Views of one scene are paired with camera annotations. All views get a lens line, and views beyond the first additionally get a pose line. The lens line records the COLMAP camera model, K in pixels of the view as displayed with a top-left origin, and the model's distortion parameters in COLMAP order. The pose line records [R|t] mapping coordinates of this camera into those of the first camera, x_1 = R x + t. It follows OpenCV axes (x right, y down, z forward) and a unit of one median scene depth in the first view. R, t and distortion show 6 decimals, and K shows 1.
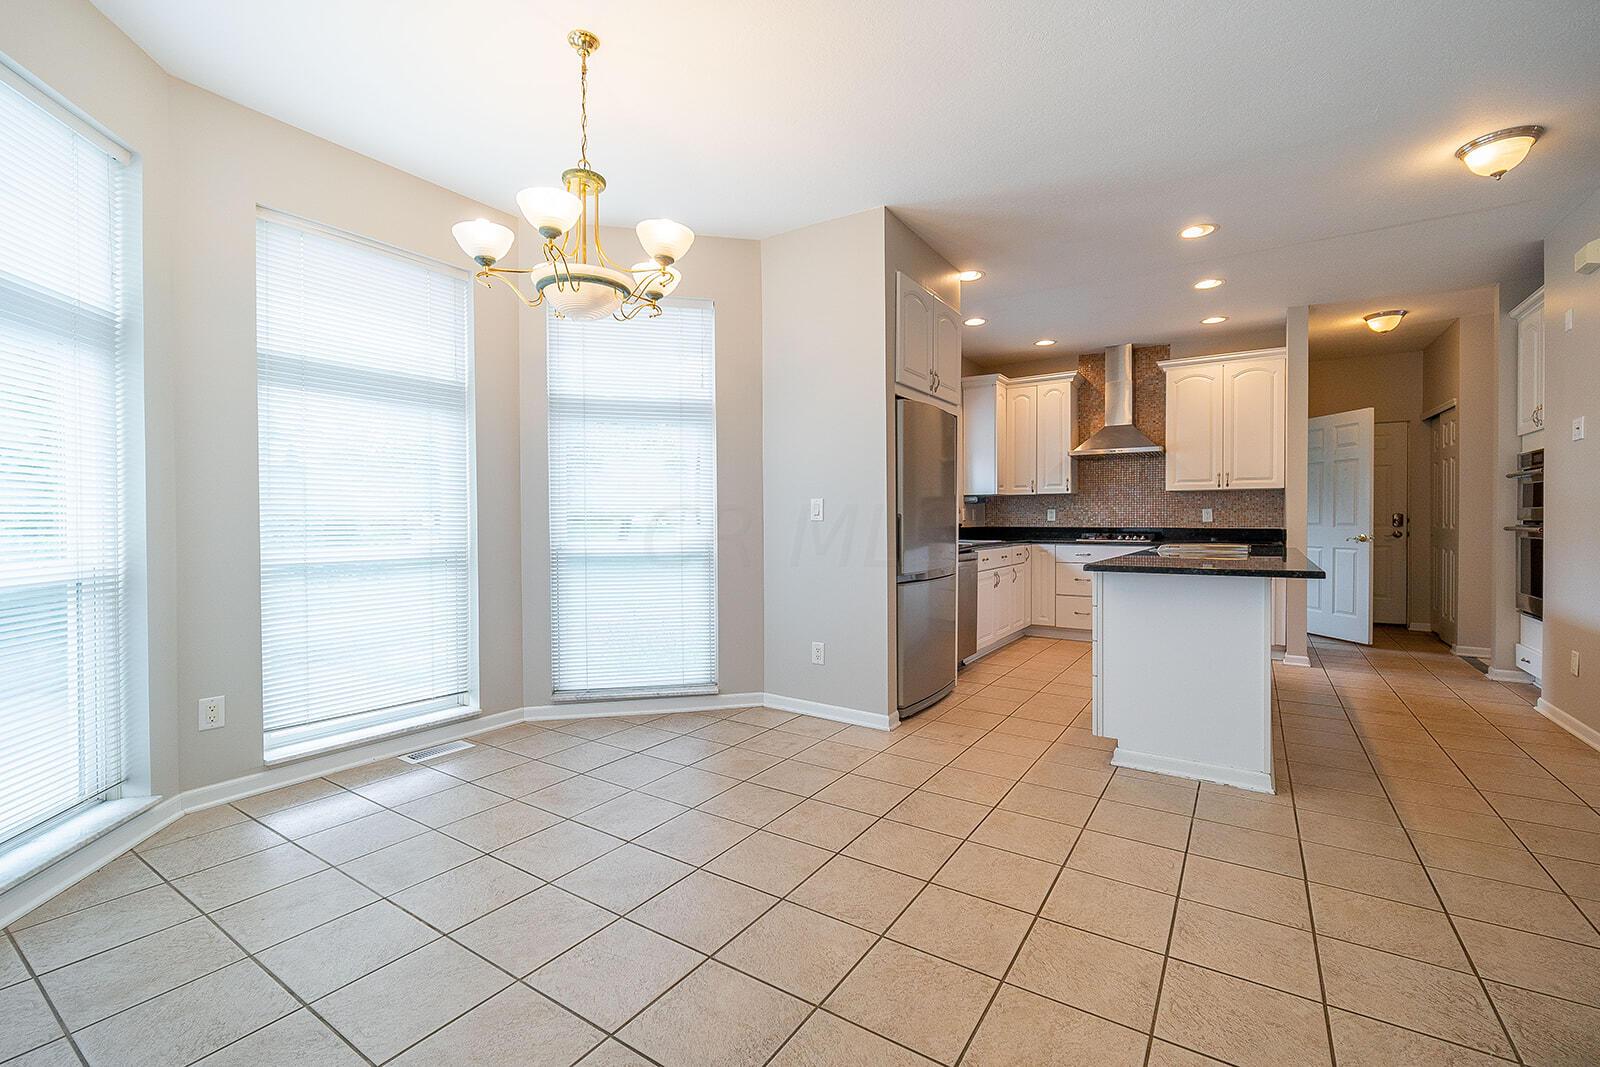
lens RADIAL K [[626.8, 0, 783.2], [0, 626.8, 520.1], [0, 0, 1]] dist [-0.002475, -0.000701]
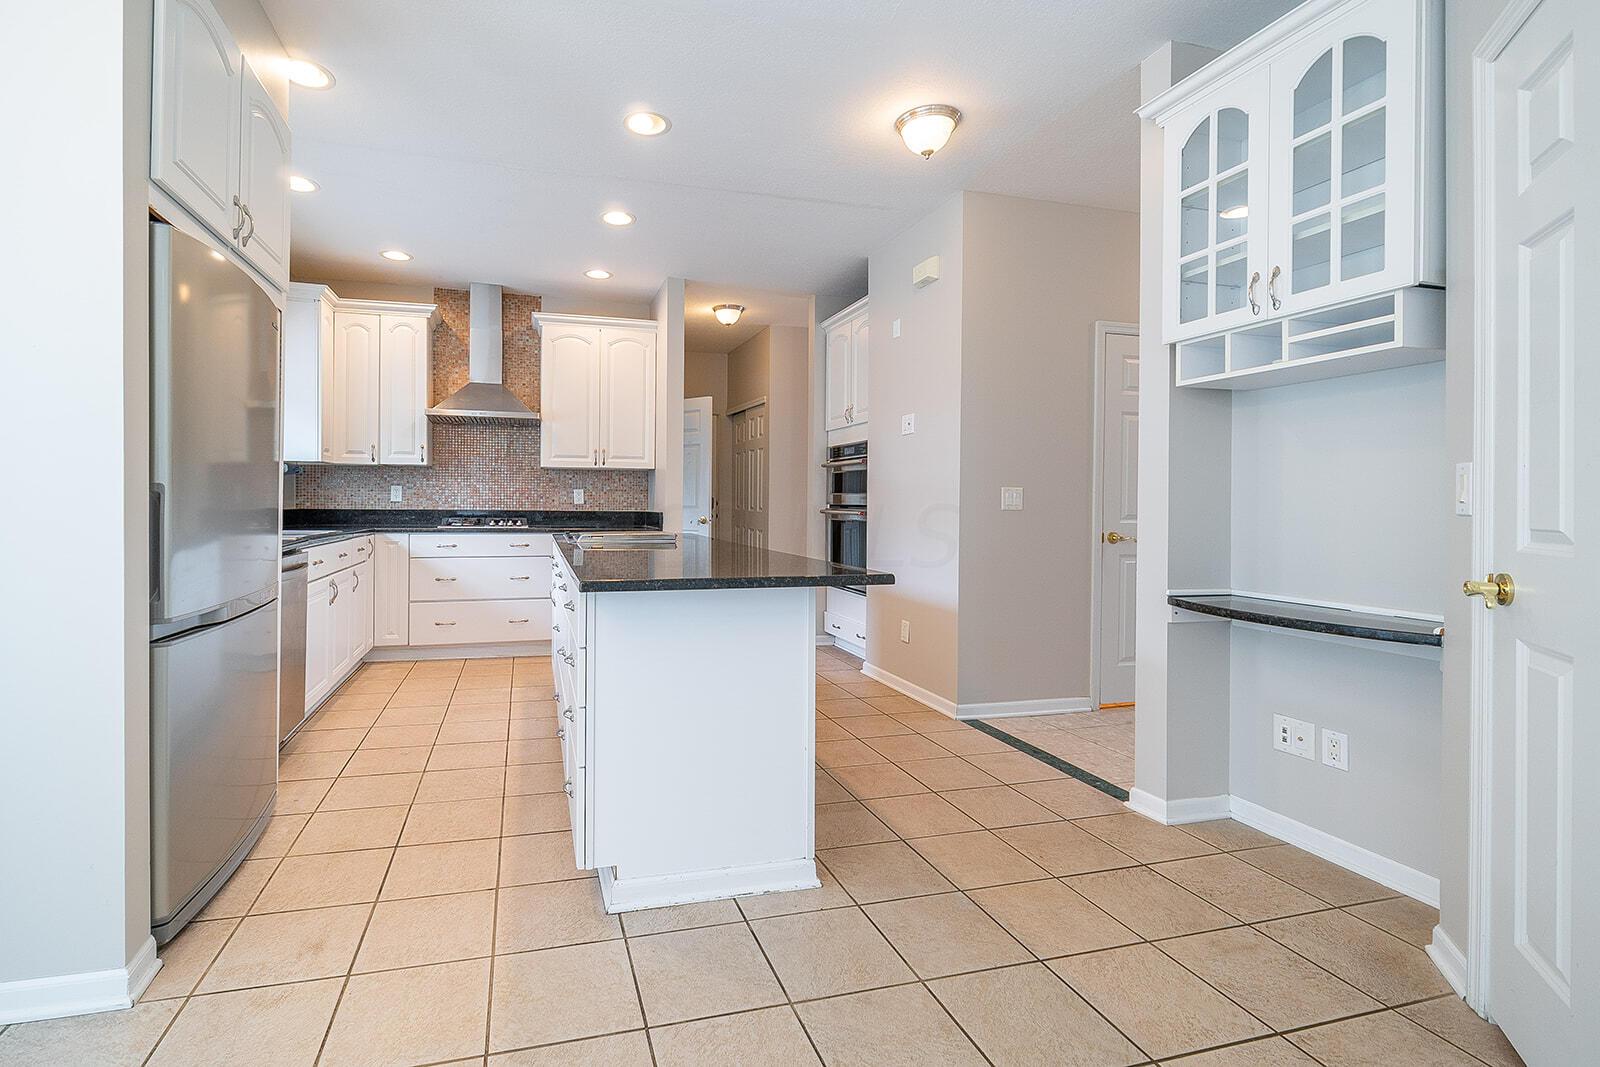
lens RADIAL K [[711.2, 0, 718.5], [0, 711.2, 507.6], [0, 0, 1]] dist [-0.001837, -0.001029]
pose [[0.641628, 0.001918, 0.767013, 0.030307], [-0.009808, 0.999936, 0.005703, 0.000259], [-0.766953, -0.011182, 0.641606, 0.206337]]
